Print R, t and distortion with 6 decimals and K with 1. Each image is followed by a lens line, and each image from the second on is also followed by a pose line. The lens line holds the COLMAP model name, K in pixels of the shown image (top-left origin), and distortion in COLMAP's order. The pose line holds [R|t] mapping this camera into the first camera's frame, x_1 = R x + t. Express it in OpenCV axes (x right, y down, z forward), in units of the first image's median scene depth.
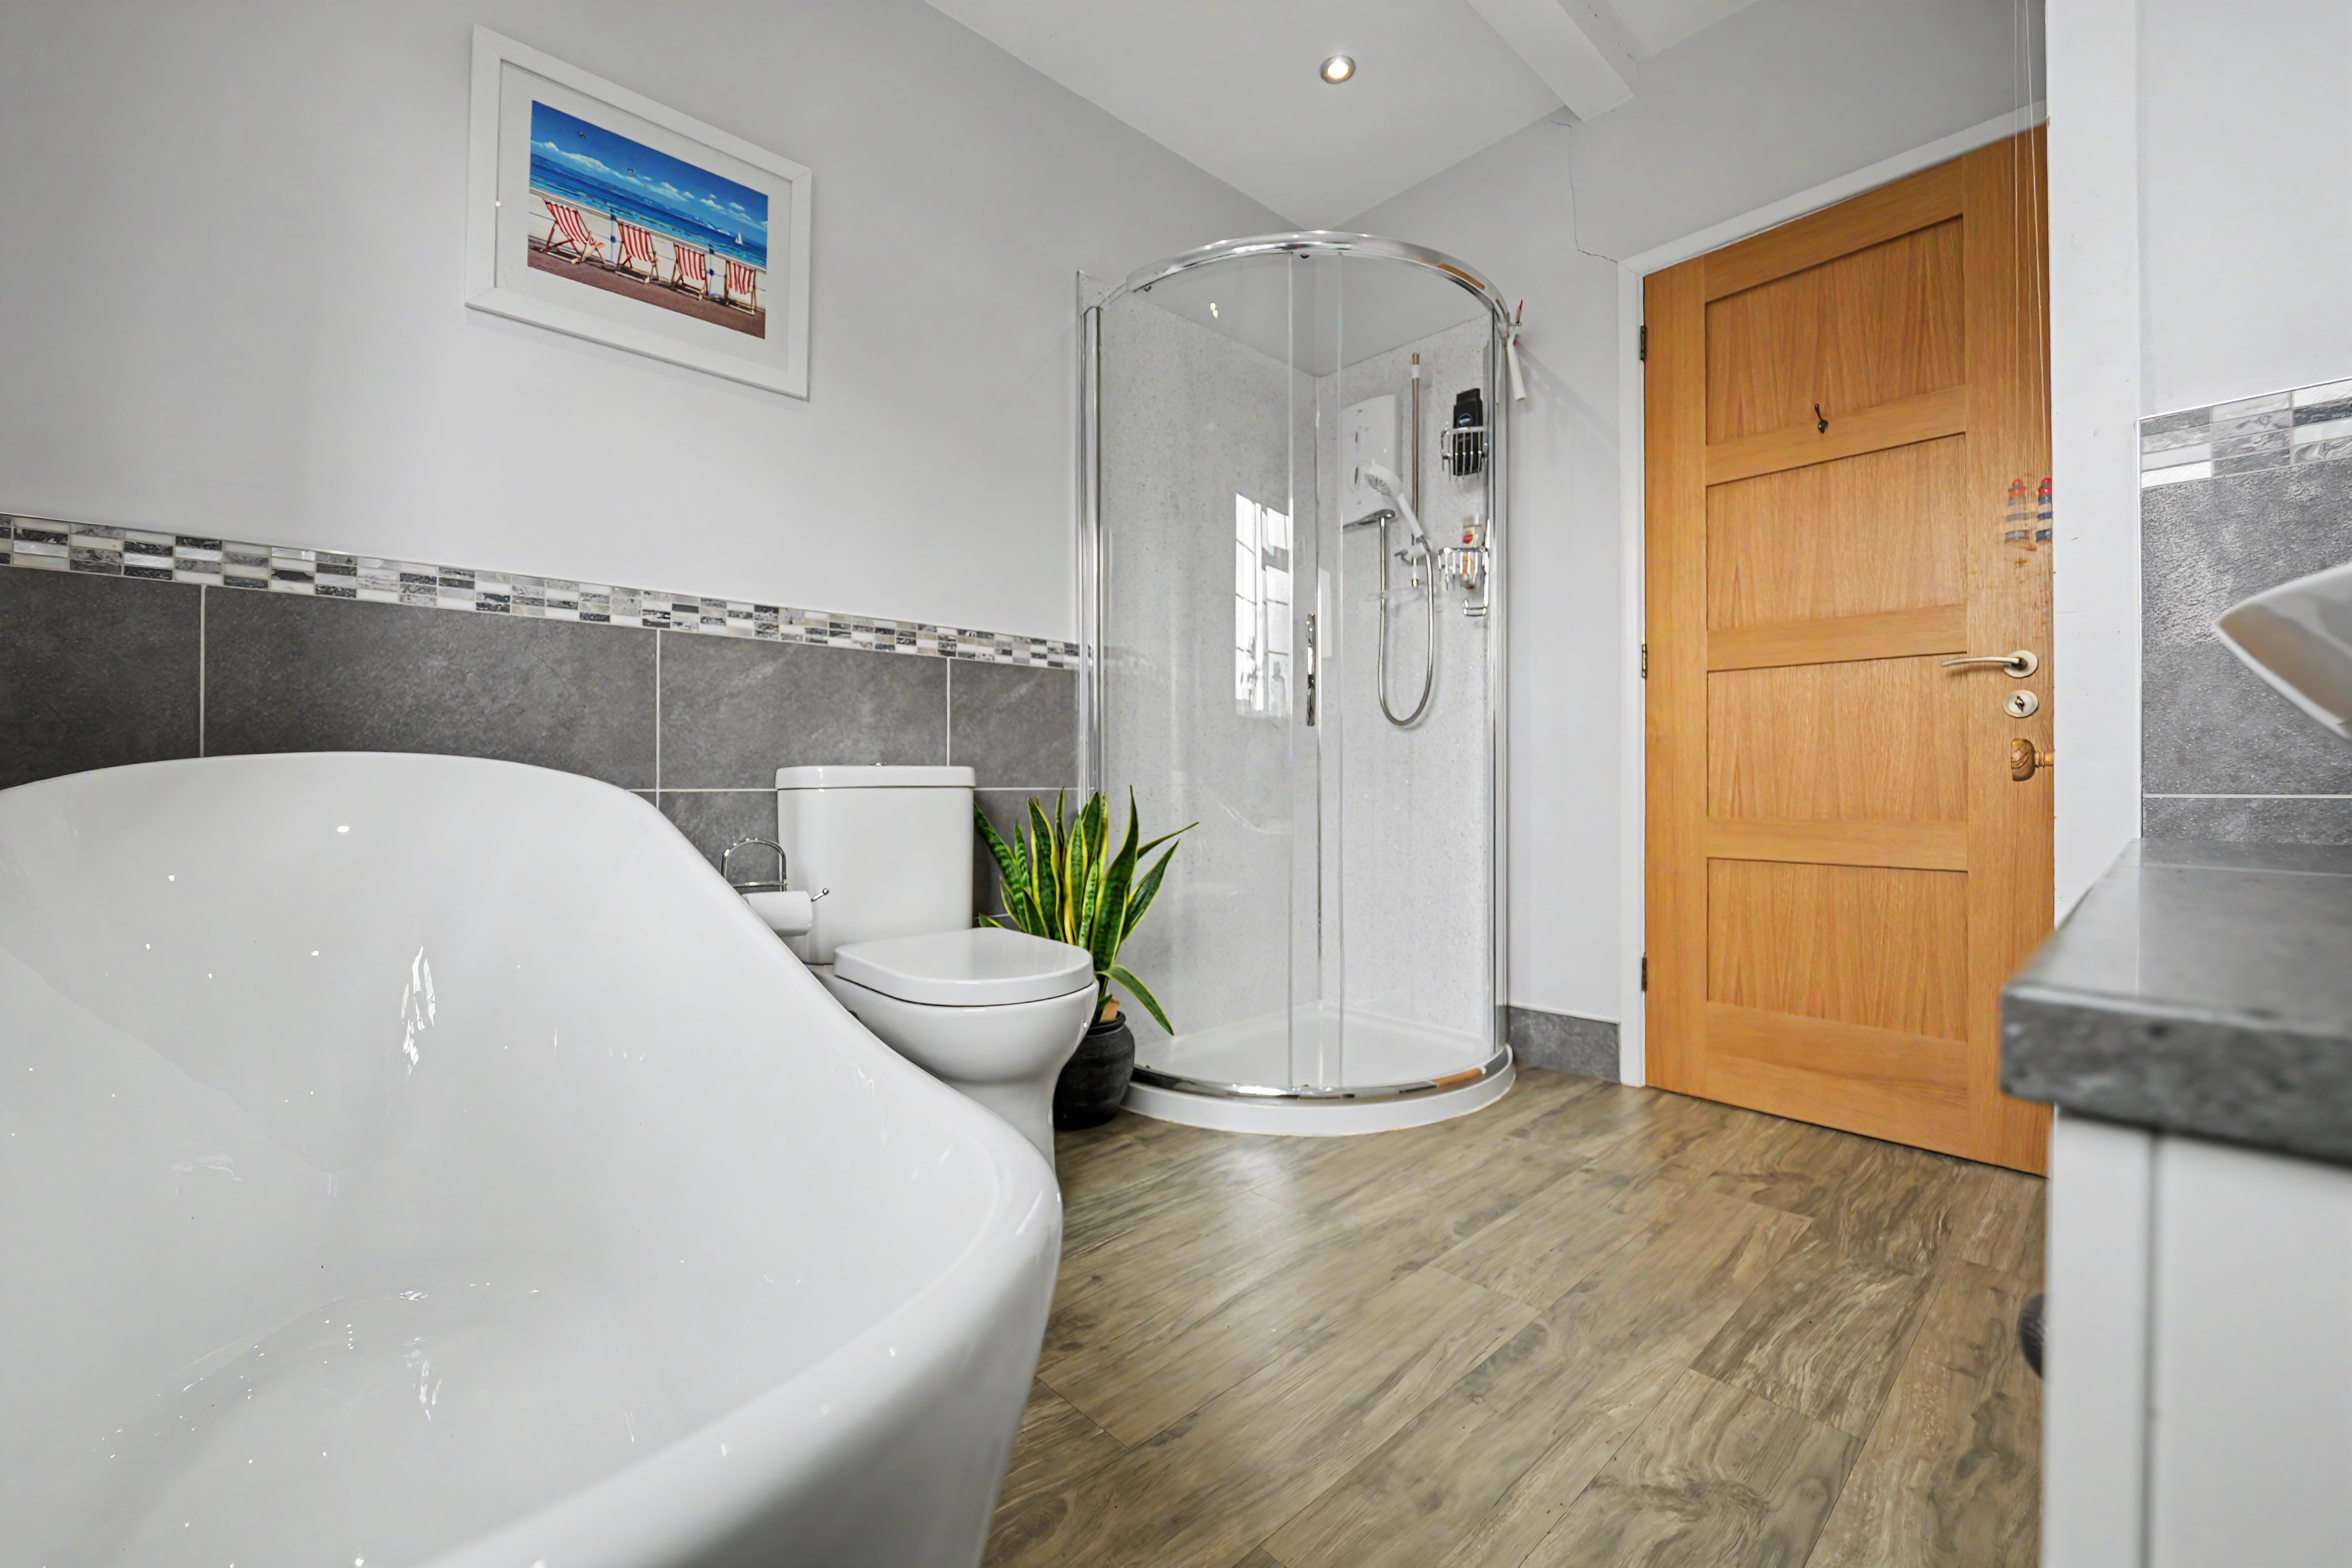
lens RADIAL K [[960.8, 0, 1178.2], [0, 960.8, 780.1], [0, 0, 1]] dist [-0.011528, -0.000205]
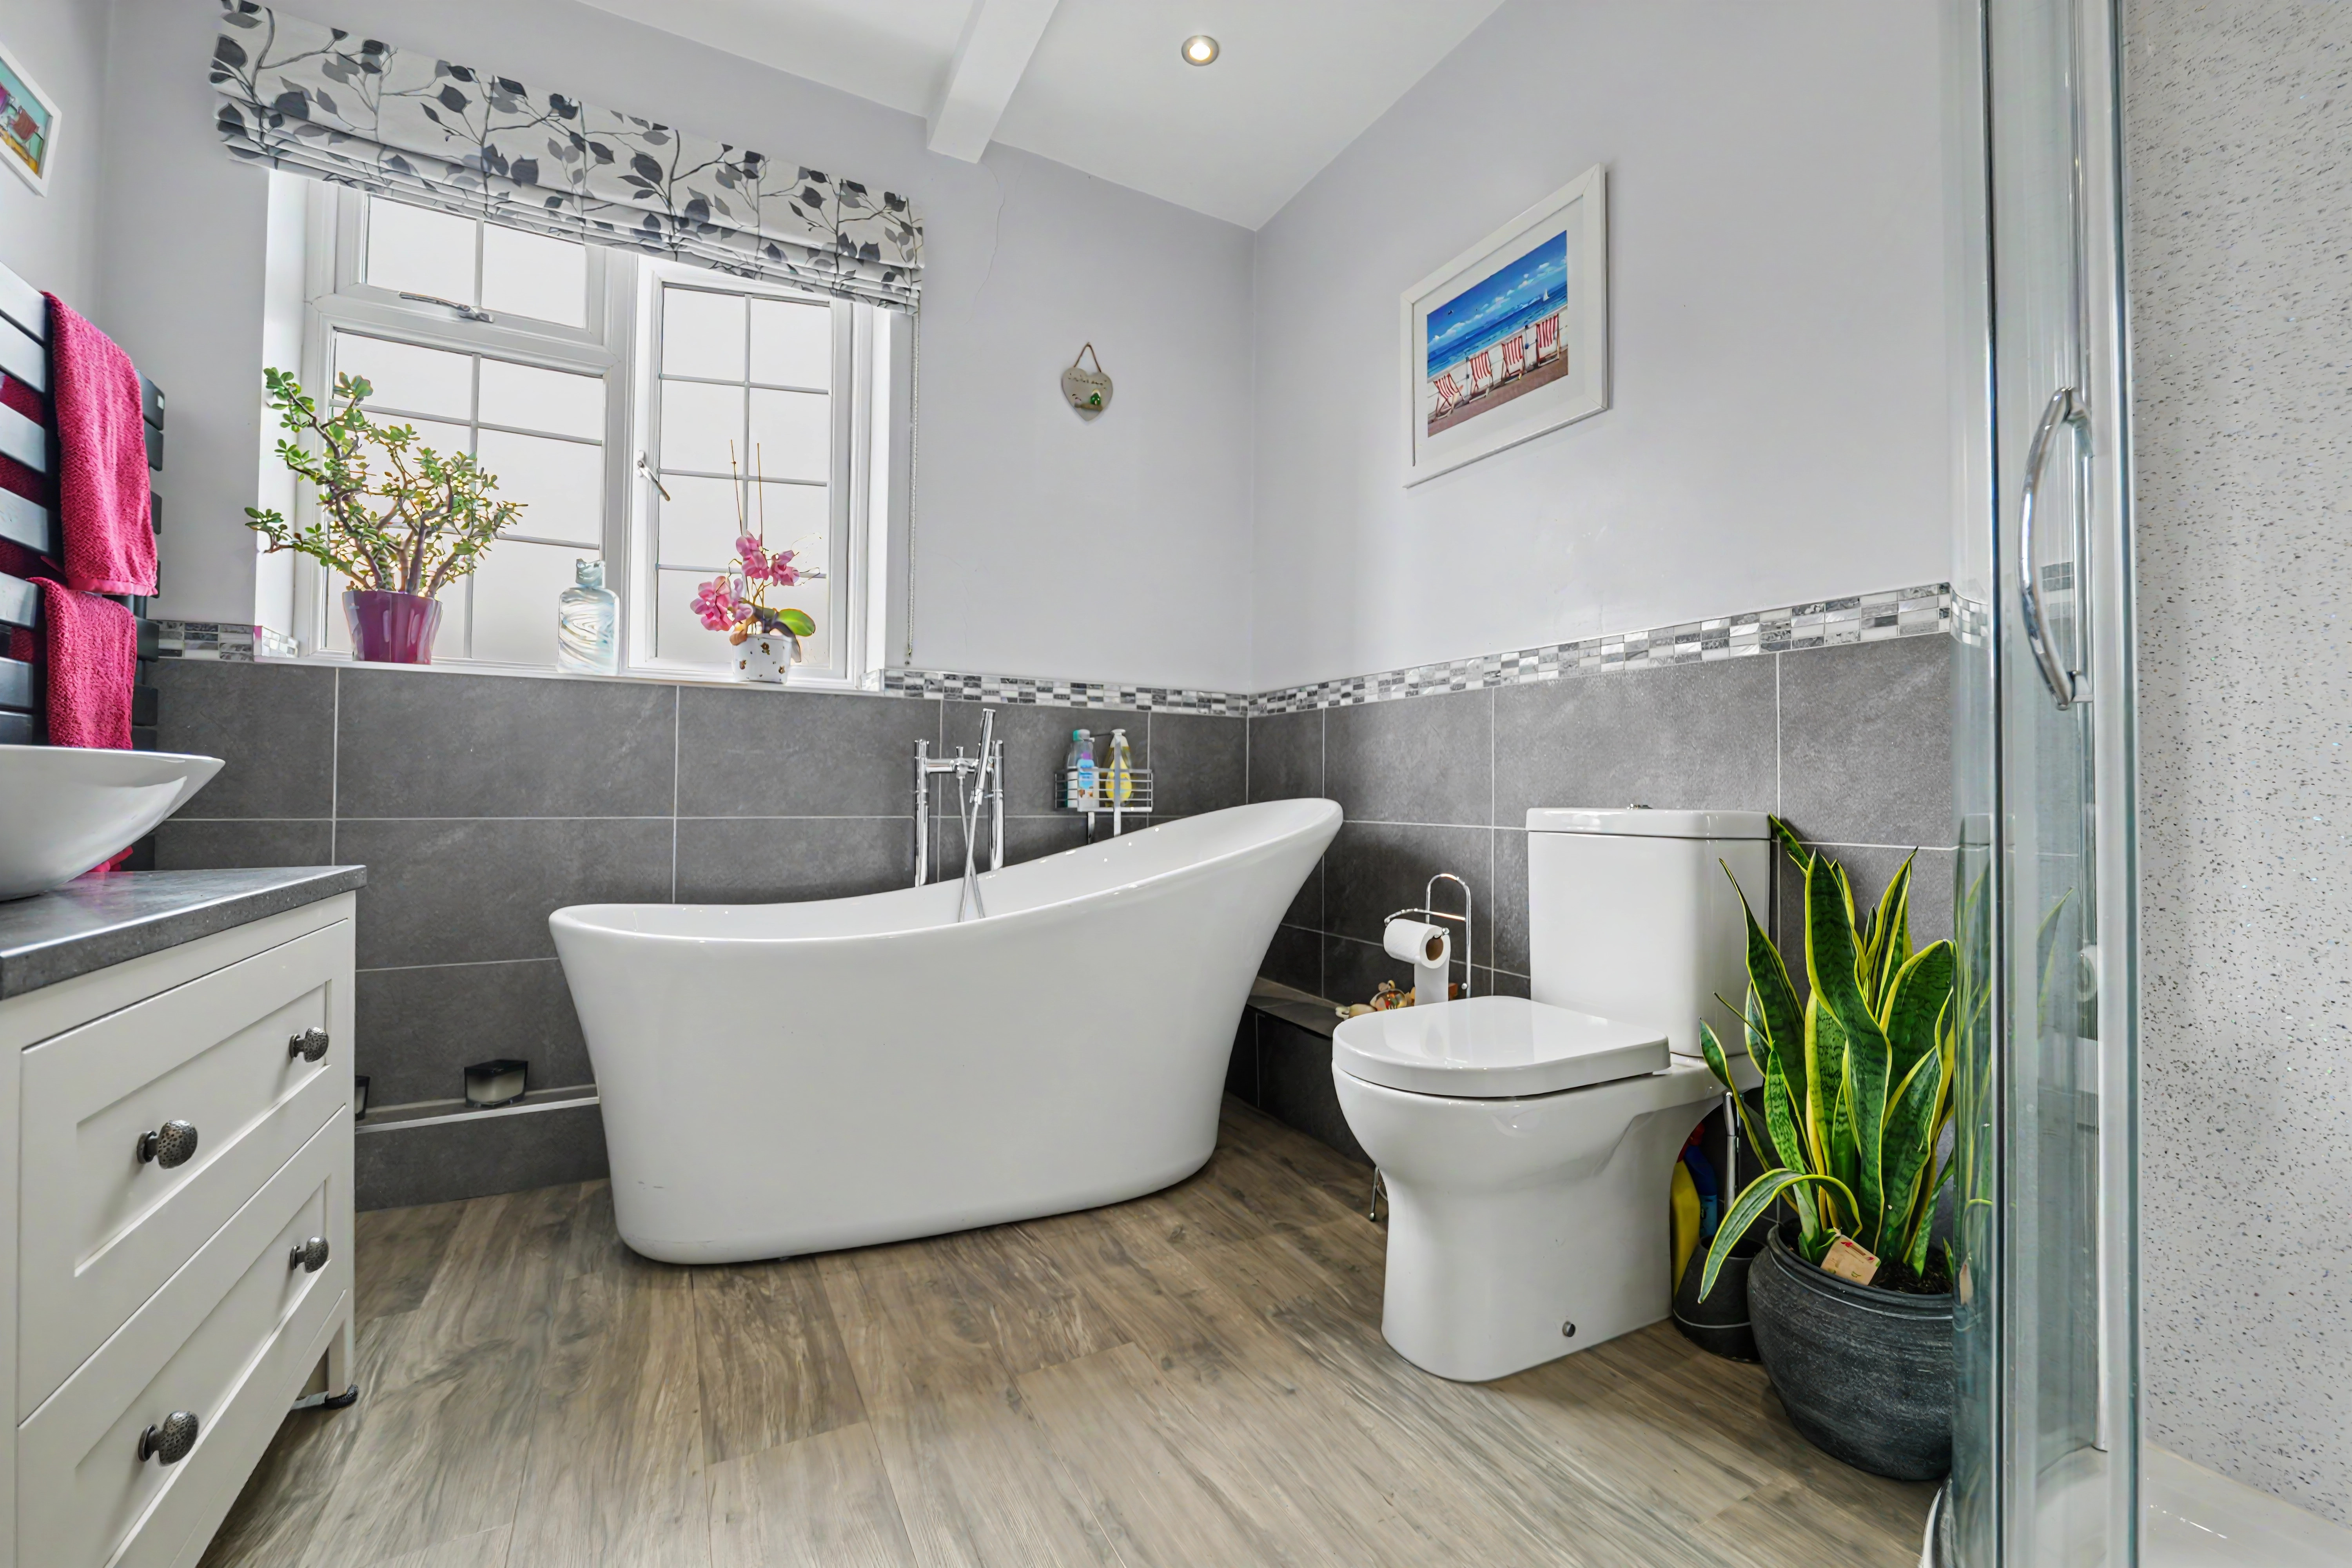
lens RADIAL K [[960.8, 0, 1178.2], [0, 960.8, 780.1], [0, 0, 1]] dist [-0.011528, -0.000205]
pose [[-0.254294, -0.017490, -0.966969, 0.664007], [-0.007853, 0.999841, -0.016019, -0.024720], [0.967095, 0.003520, -0.254391, 0.926653]]
